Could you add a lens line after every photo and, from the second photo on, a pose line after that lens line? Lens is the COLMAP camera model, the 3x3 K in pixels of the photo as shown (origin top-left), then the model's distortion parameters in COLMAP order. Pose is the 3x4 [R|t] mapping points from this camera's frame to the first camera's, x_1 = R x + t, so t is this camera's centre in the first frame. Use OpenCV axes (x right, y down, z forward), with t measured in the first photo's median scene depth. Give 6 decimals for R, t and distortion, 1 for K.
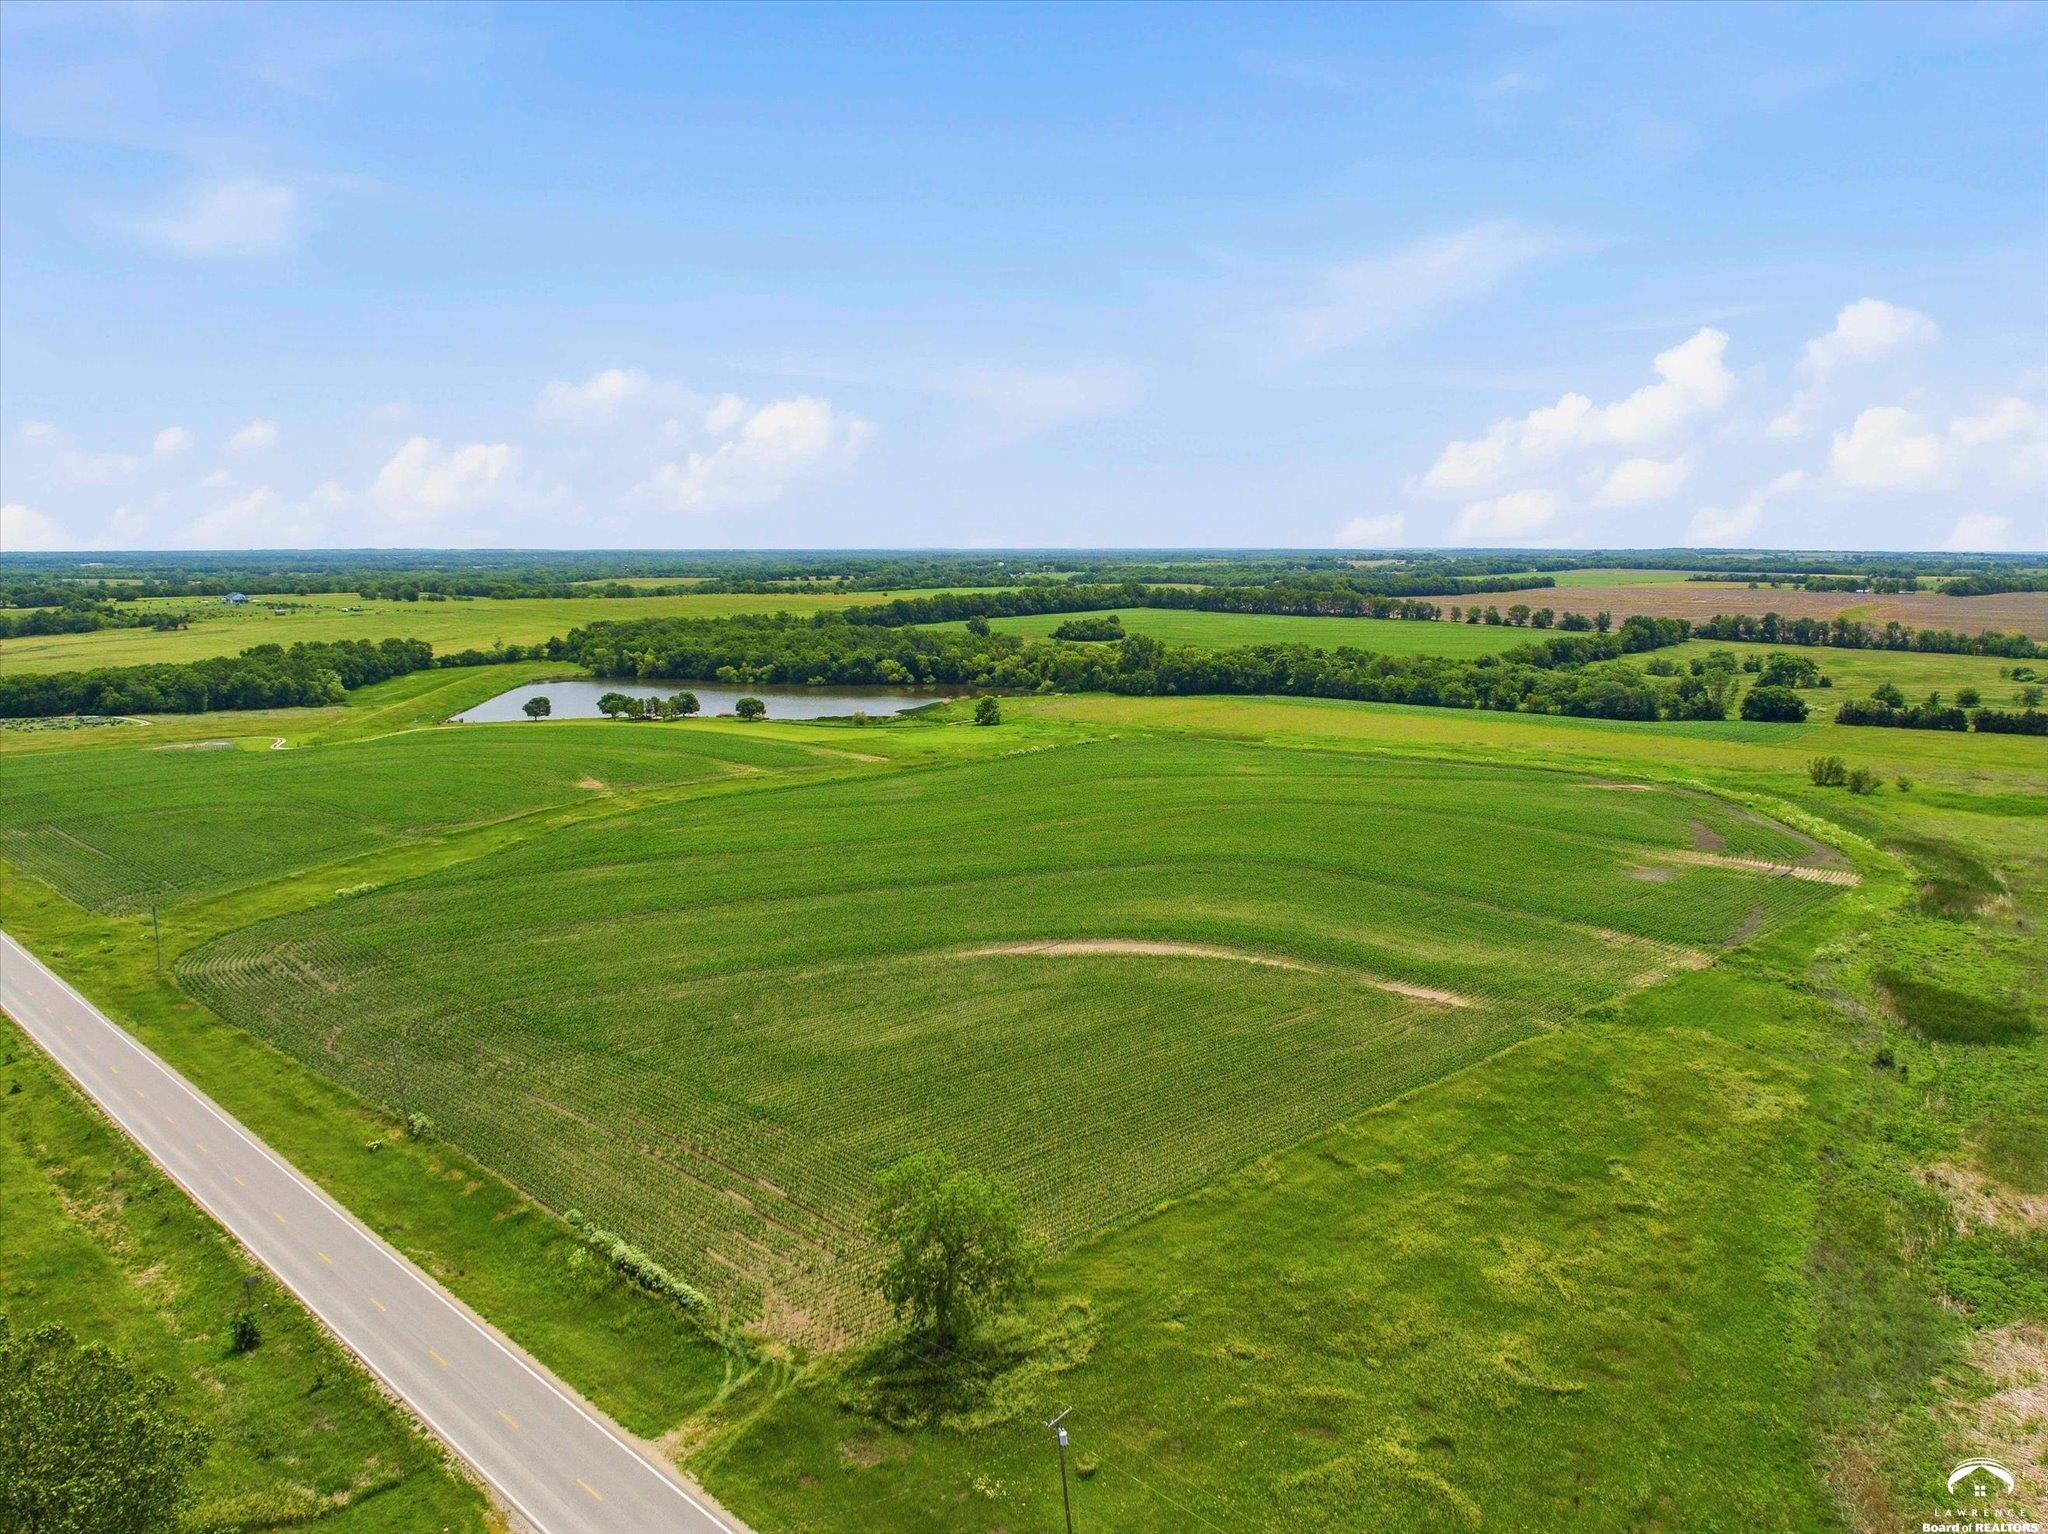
lens RADIAL K [[1445.1, 0, 1028.0], [0, 1445.1, 772.0], [0, 0, 1]] dist [-0.042659, 0.013486]
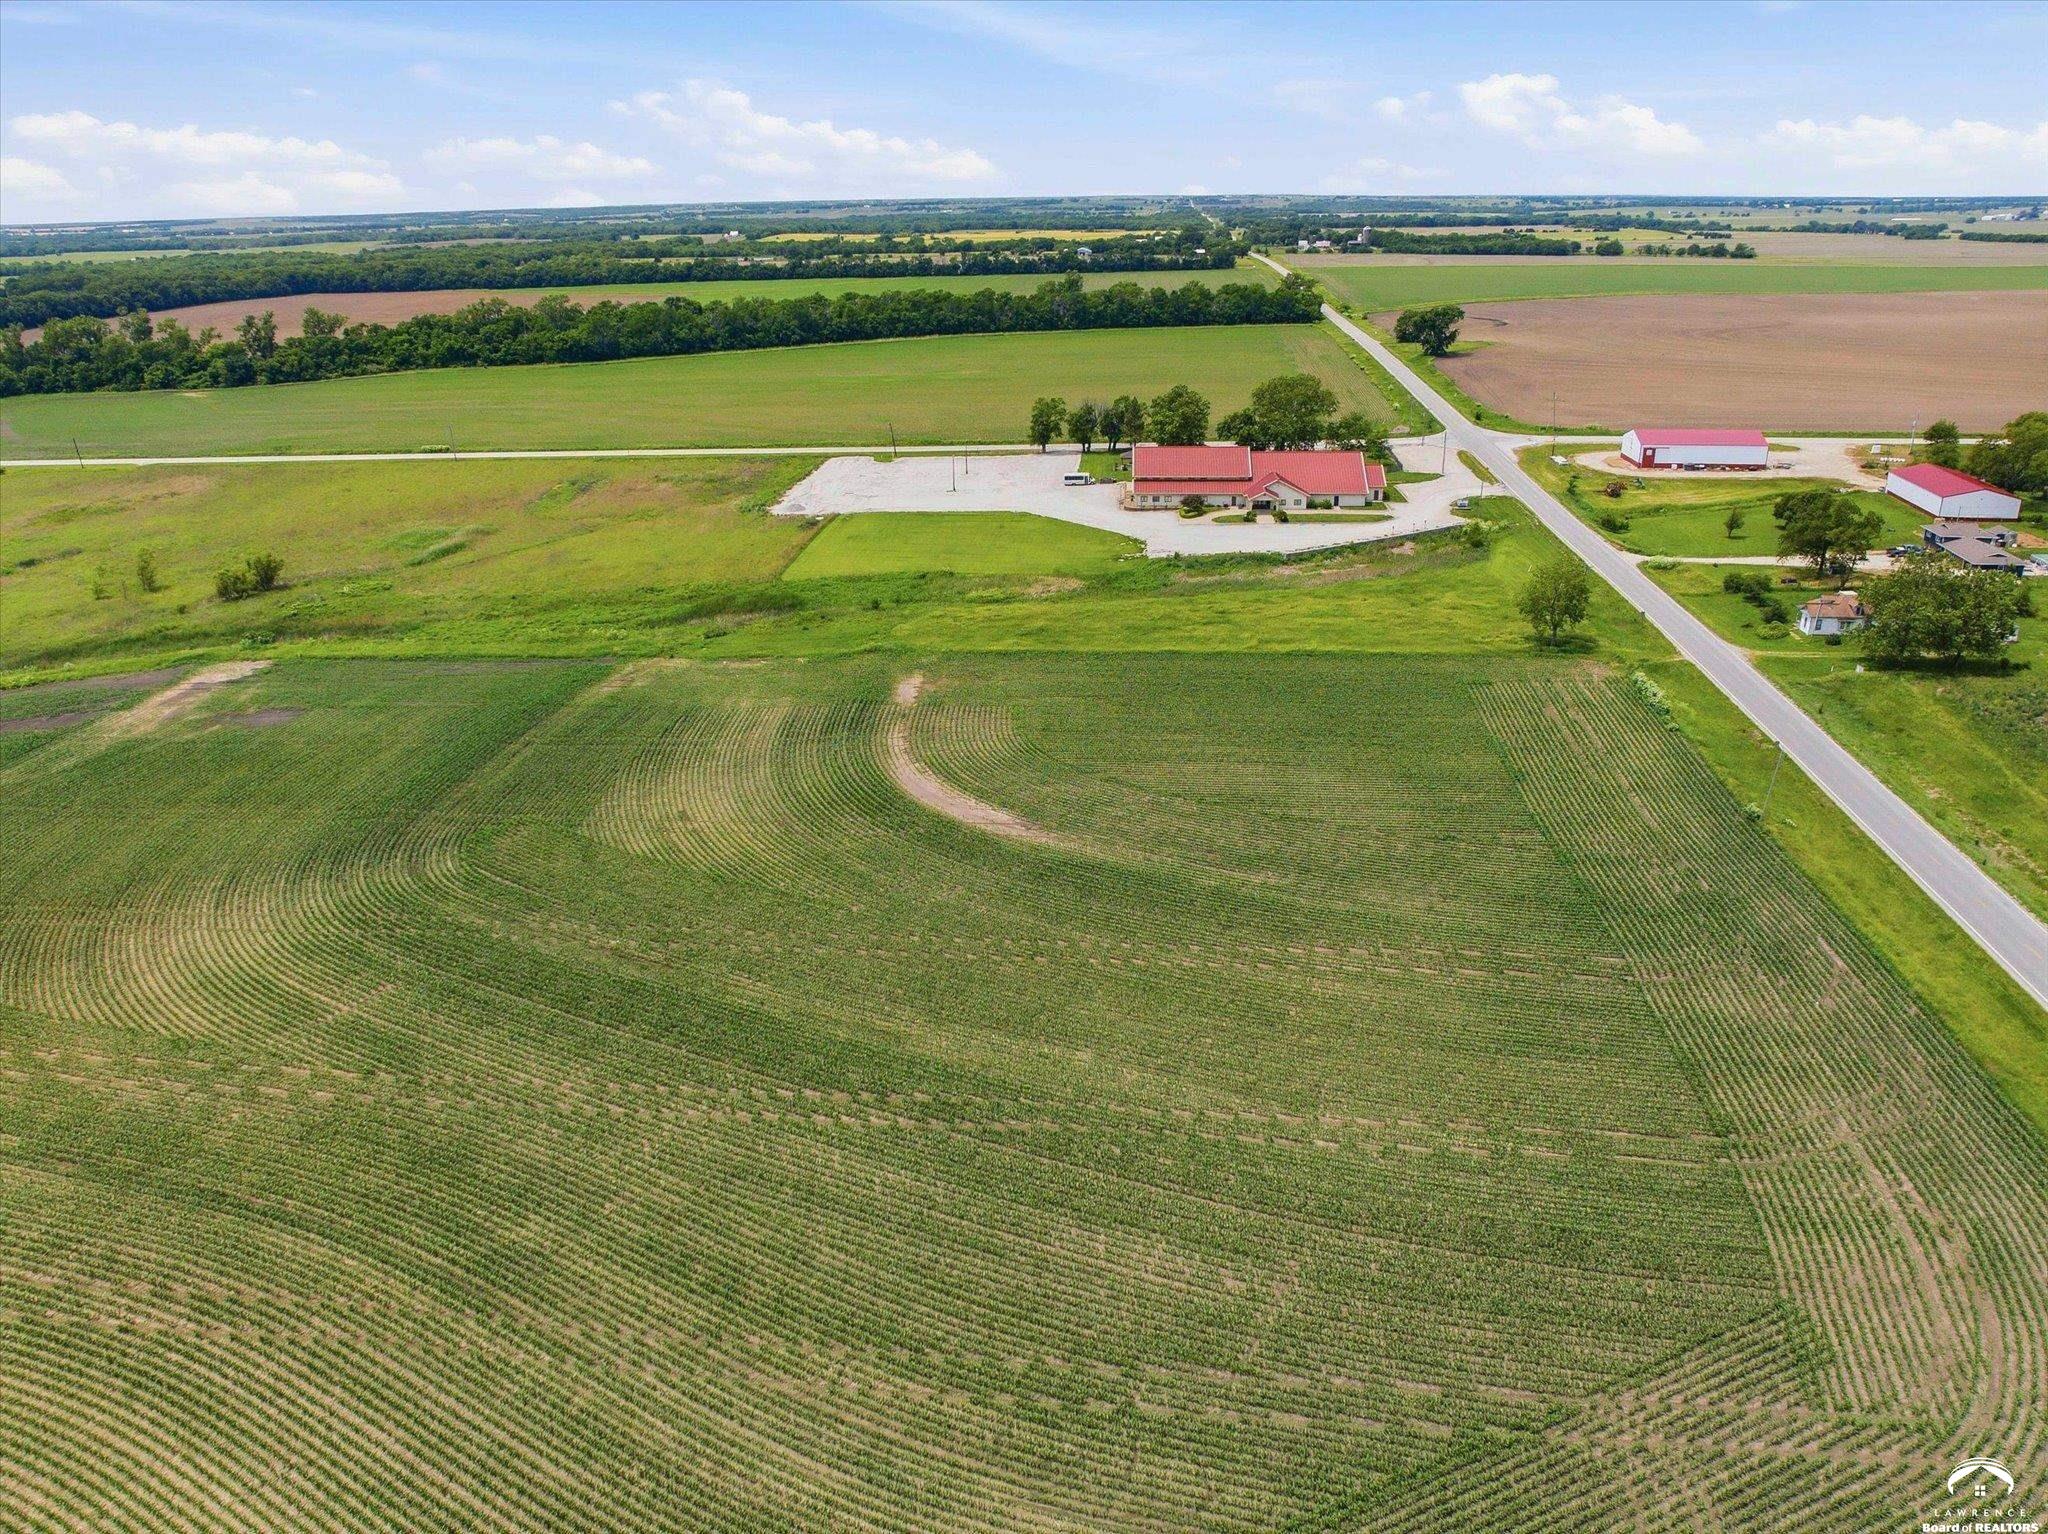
lens RADIAL K [[1445.1, 0, 1060.5], [0, 1445.1, 749.7], [0, 0, 1]] dist [-0.042659, 0.013486]
pose [[-0.629572, -0.272417, 0.727618, -0.641137], [0.135159, 0.883834, 0.447850, -0.300765], [-0.765095, 0.380299, -0.519618, 1.429534]]
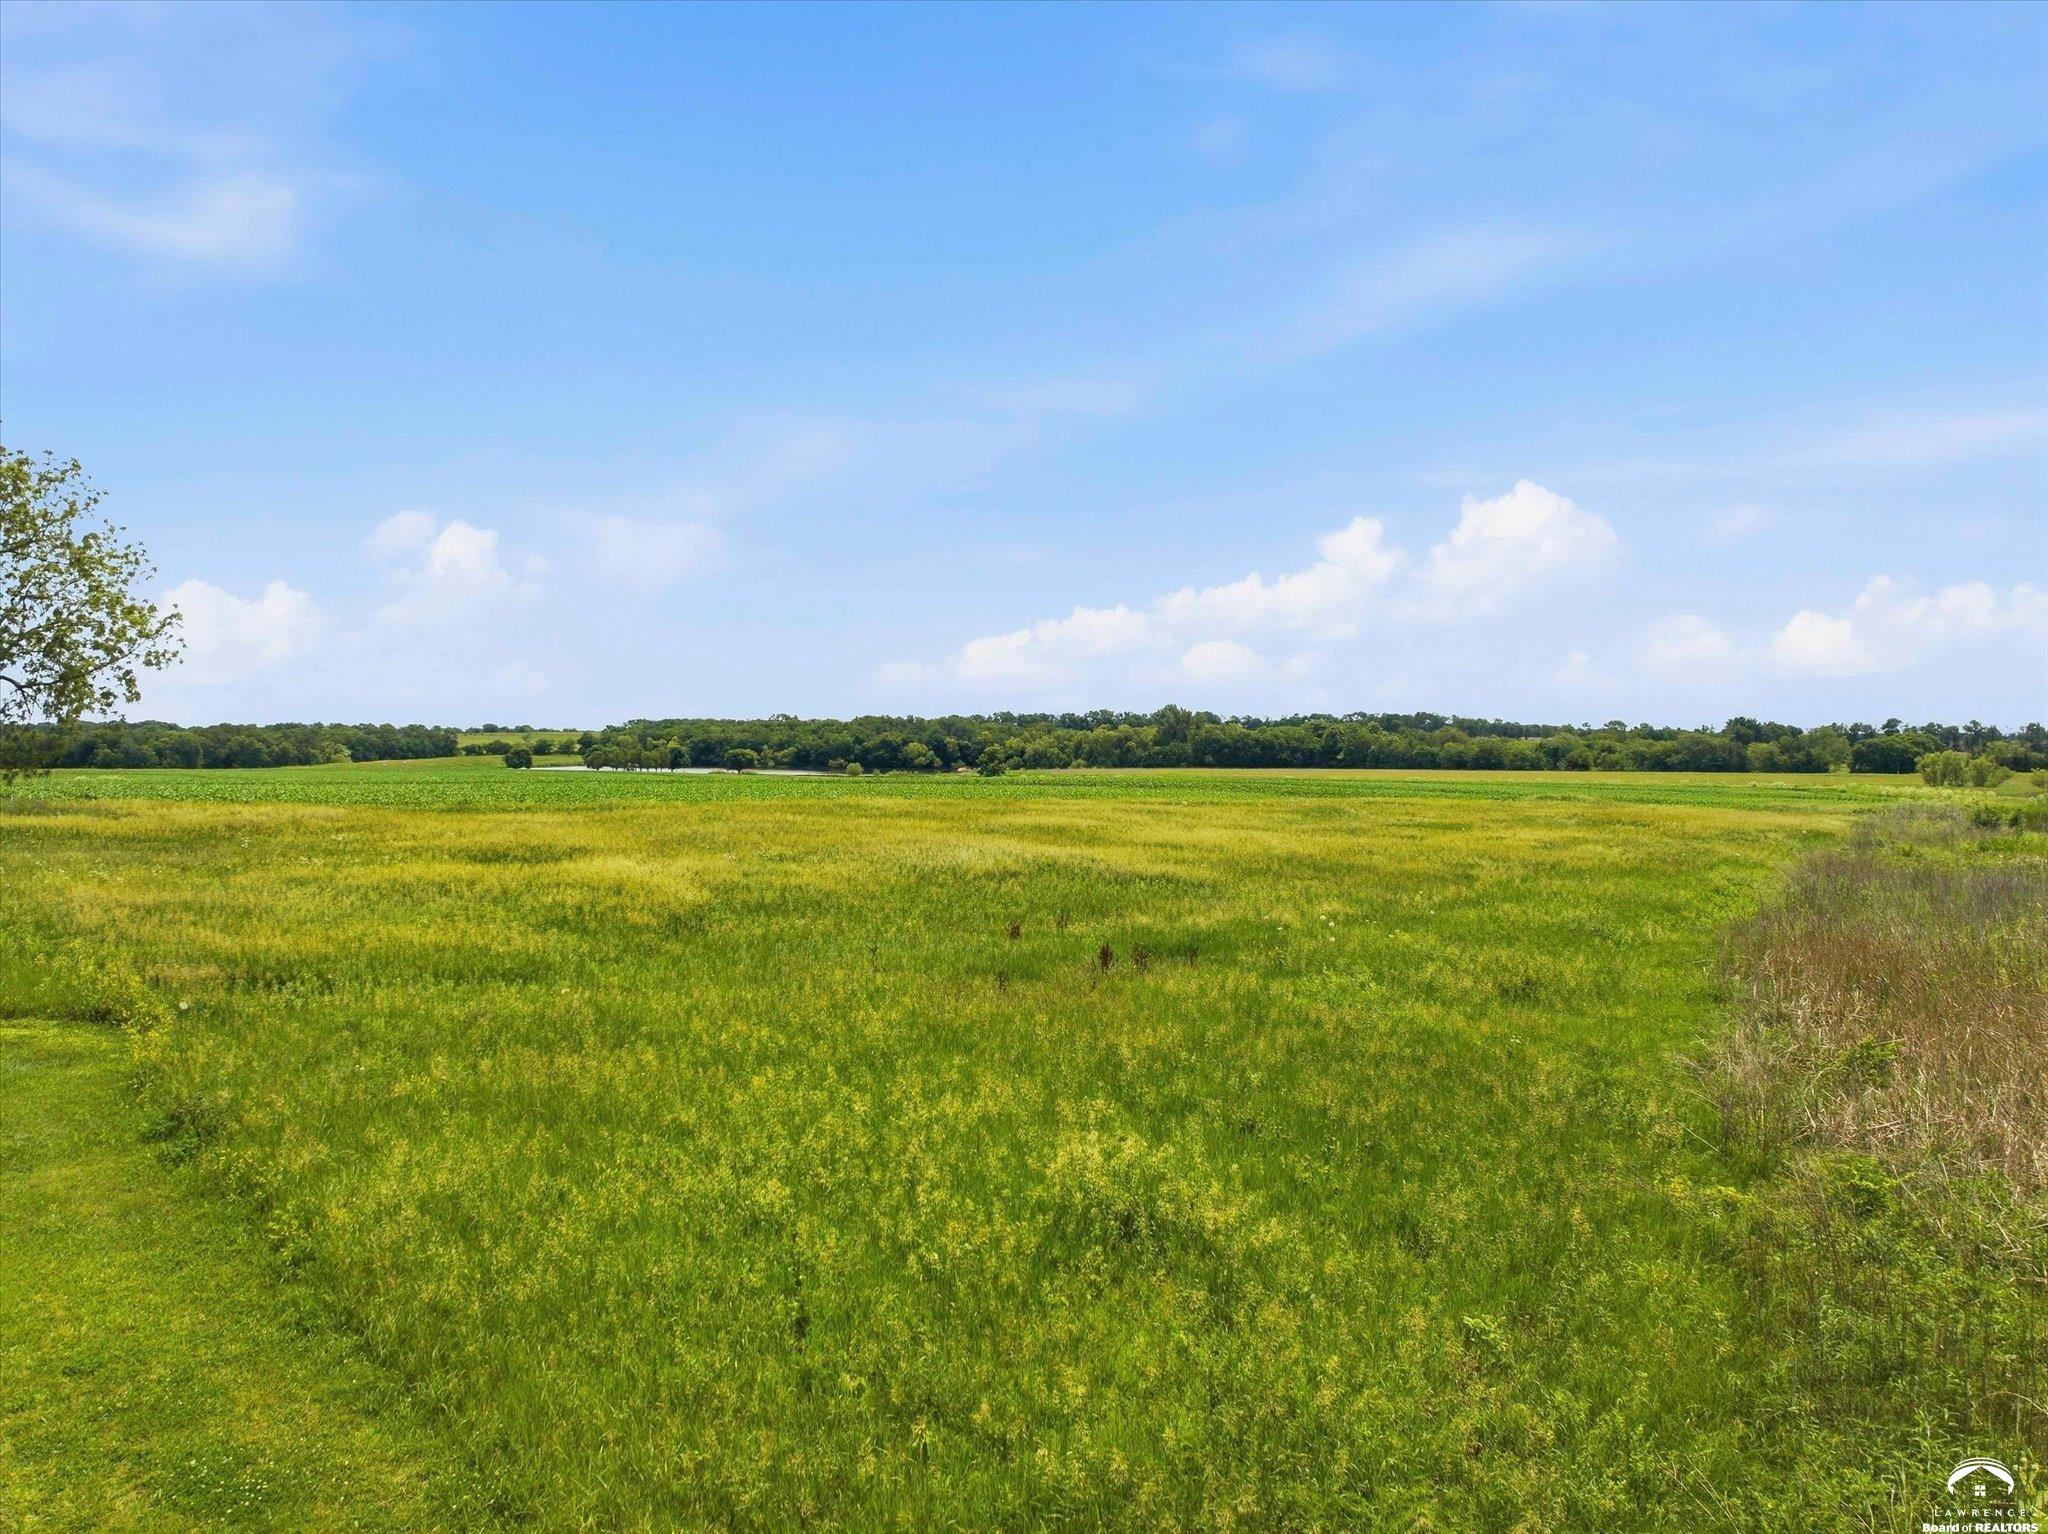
lens RADIAL K [[1445.1, 0, 1029.6], [0, 1445.1, 752.2], [0, 0, 1]] dist [-0.042659, 0.013486]
pose [[0.996850, 0.008490, -0.078856, 0.175103], [-0.020341, 0.988367, -0.150718, 0.231866], [0.076659, 0.151848, 0.985427, 0.265803]]
